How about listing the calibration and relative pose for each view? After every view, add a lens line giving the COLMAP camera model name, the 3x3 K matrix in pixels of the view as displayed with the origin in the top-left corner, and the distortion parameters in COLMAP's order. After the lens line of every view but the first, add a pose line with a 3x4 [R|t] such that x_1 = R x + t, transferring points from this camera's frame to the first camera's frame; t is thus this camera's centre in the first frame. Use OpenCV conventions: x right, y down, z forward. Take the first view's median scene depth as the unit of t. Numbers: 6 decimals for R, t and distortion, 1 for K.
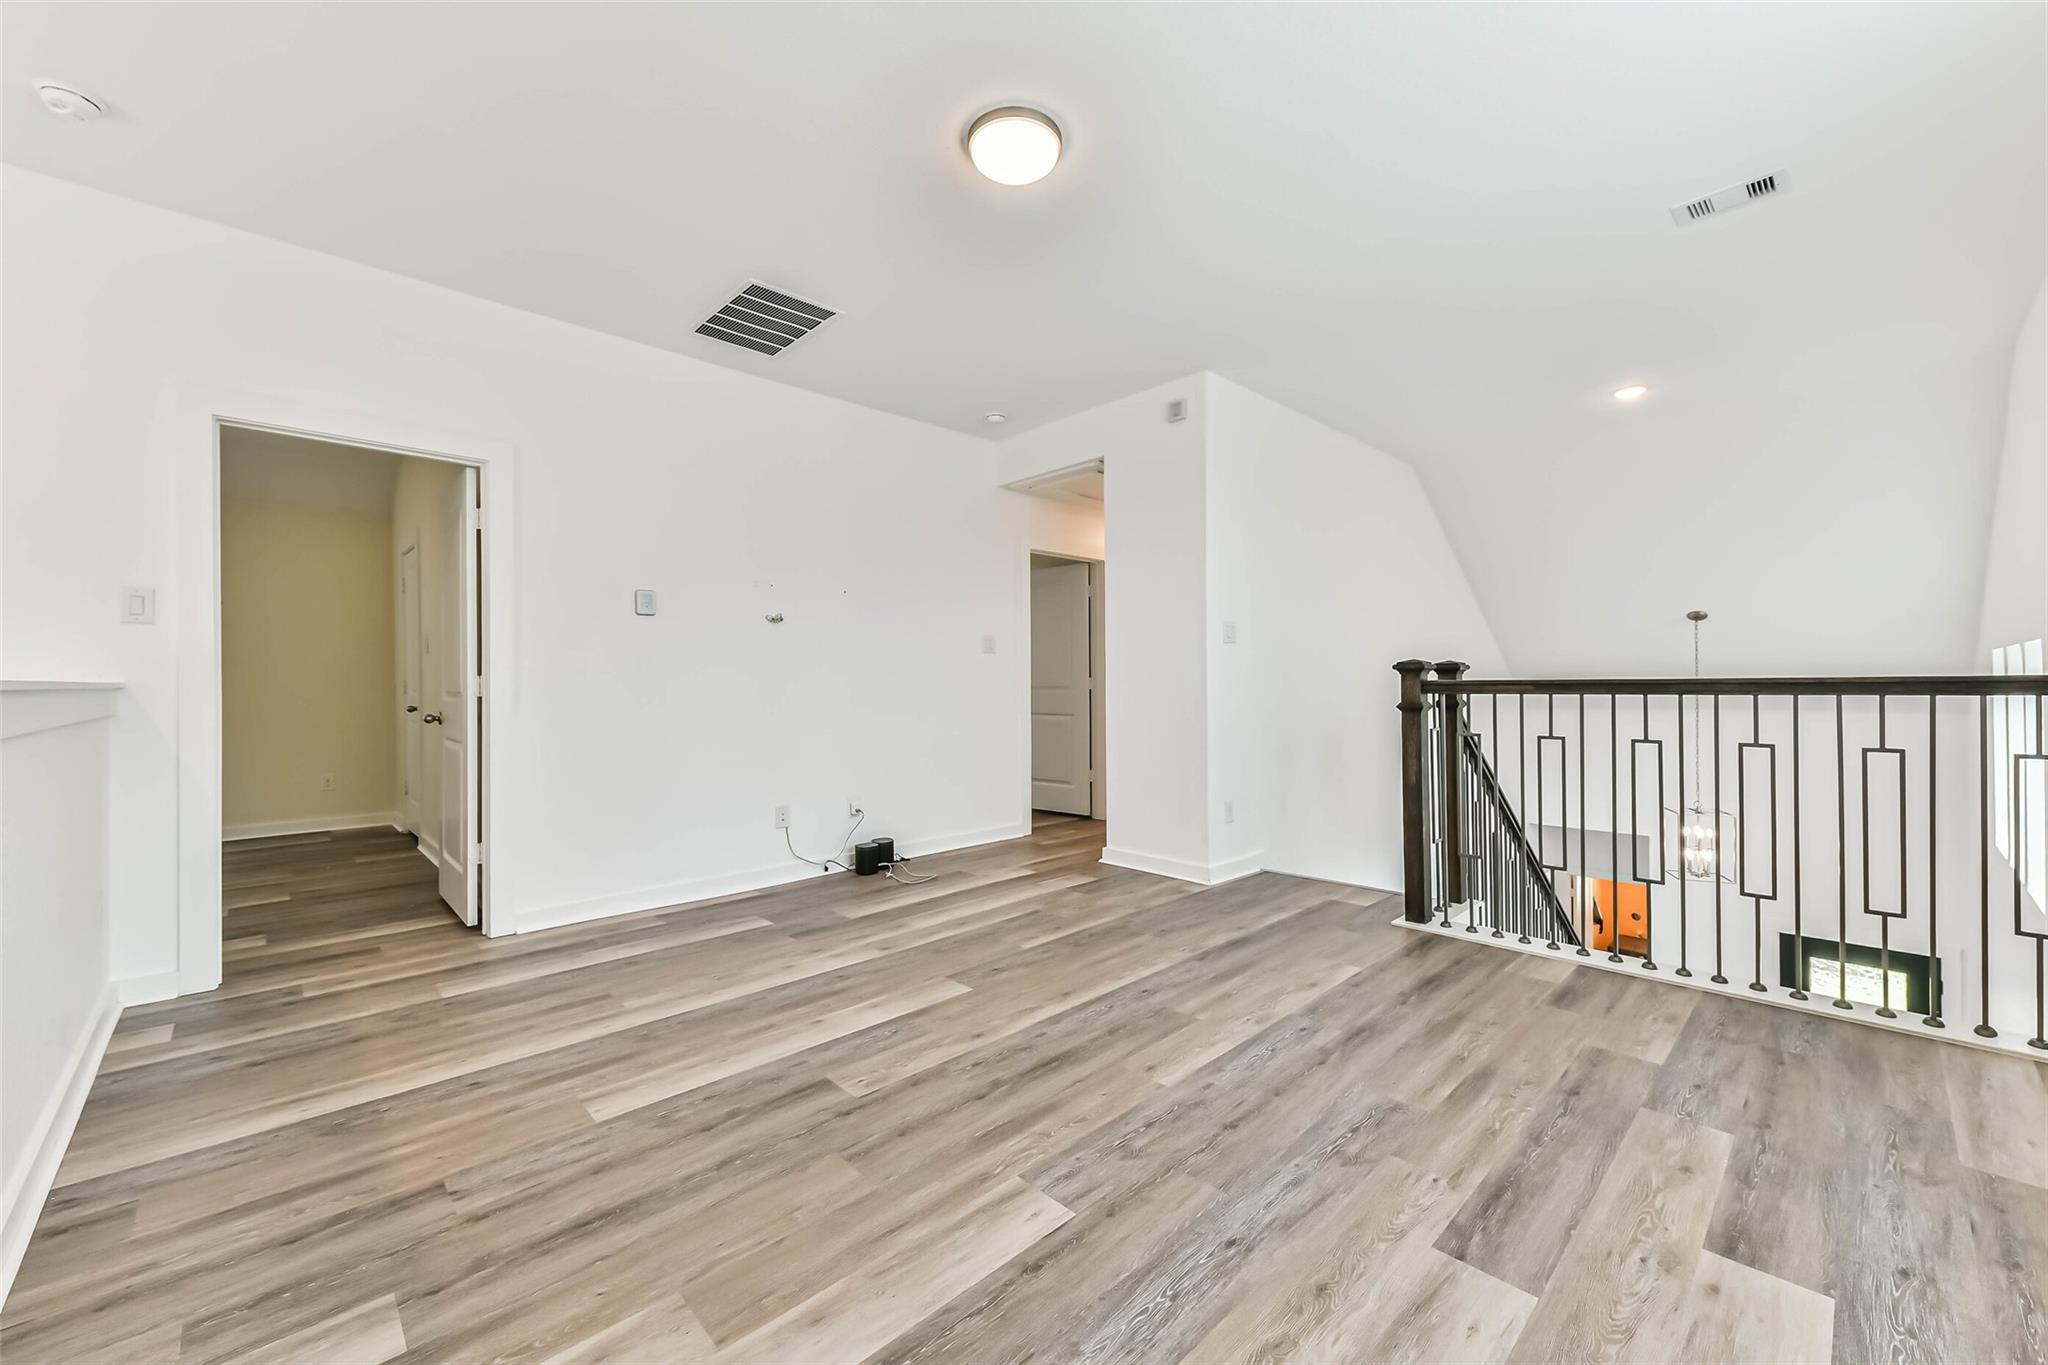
lens RADIAL K [[803.0, 0, 1041.4], [0, 803.0, 663.8], [0, 0, 1]] dist [0.023398, -0.005822]
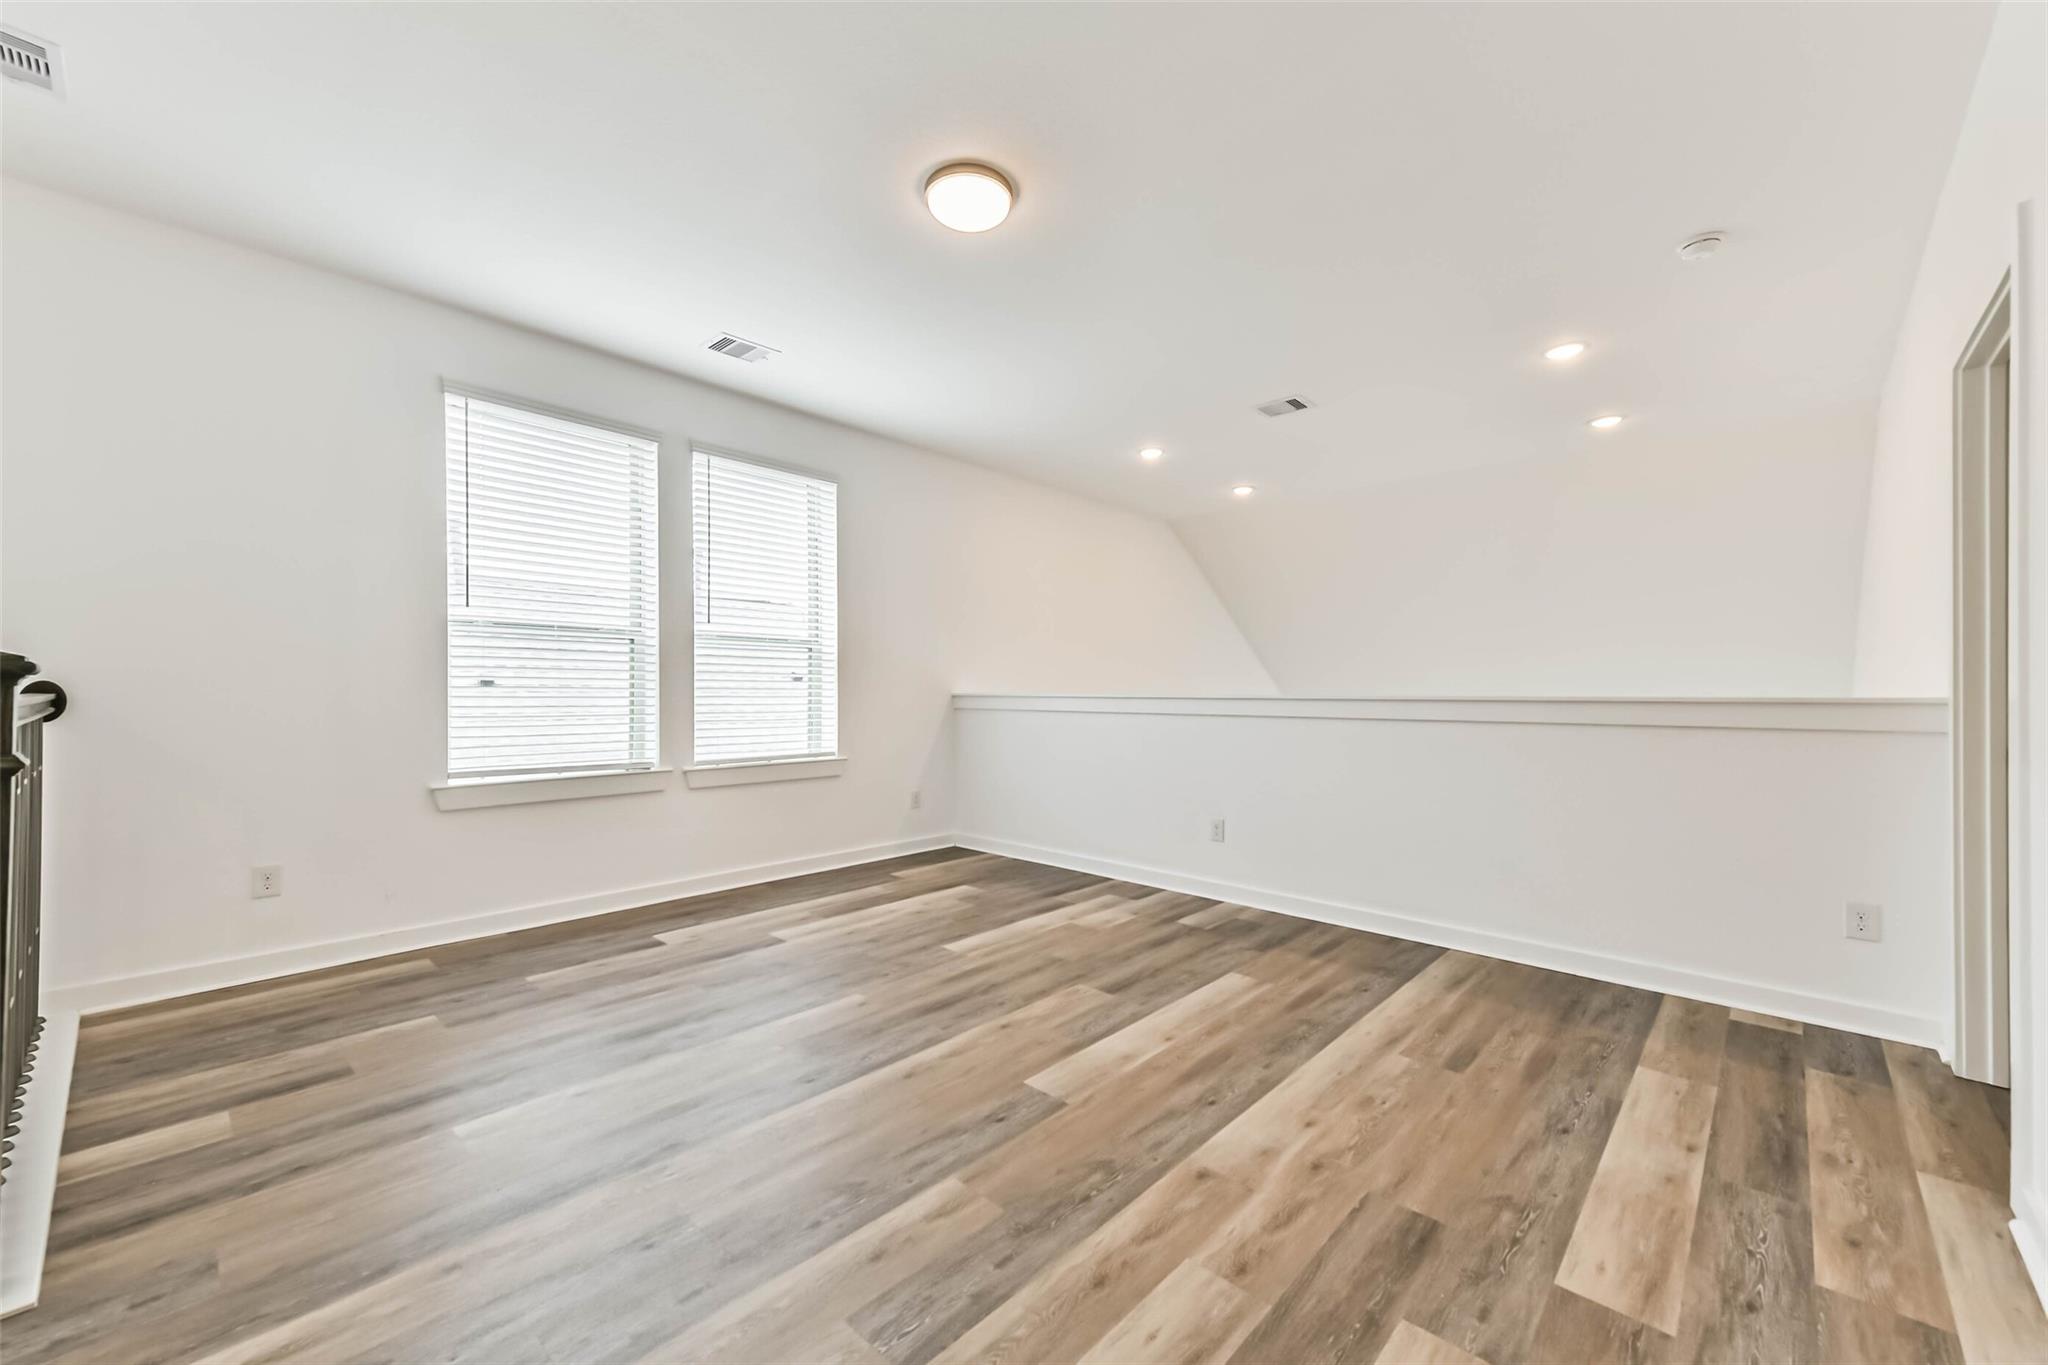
lens RADIAL K [[803.0, 0, 1028.1], [0, 803.0, 688.4], [0, 0, 1]] dist [0.023398, -0.005822]
pose [[-0.999056, 0.001402, -0.043425, -0.062888], [0.002698, 0.999553, -0.029791, 0.041732], [0.043364, -0.029880, -0.998612, 2.076981]]
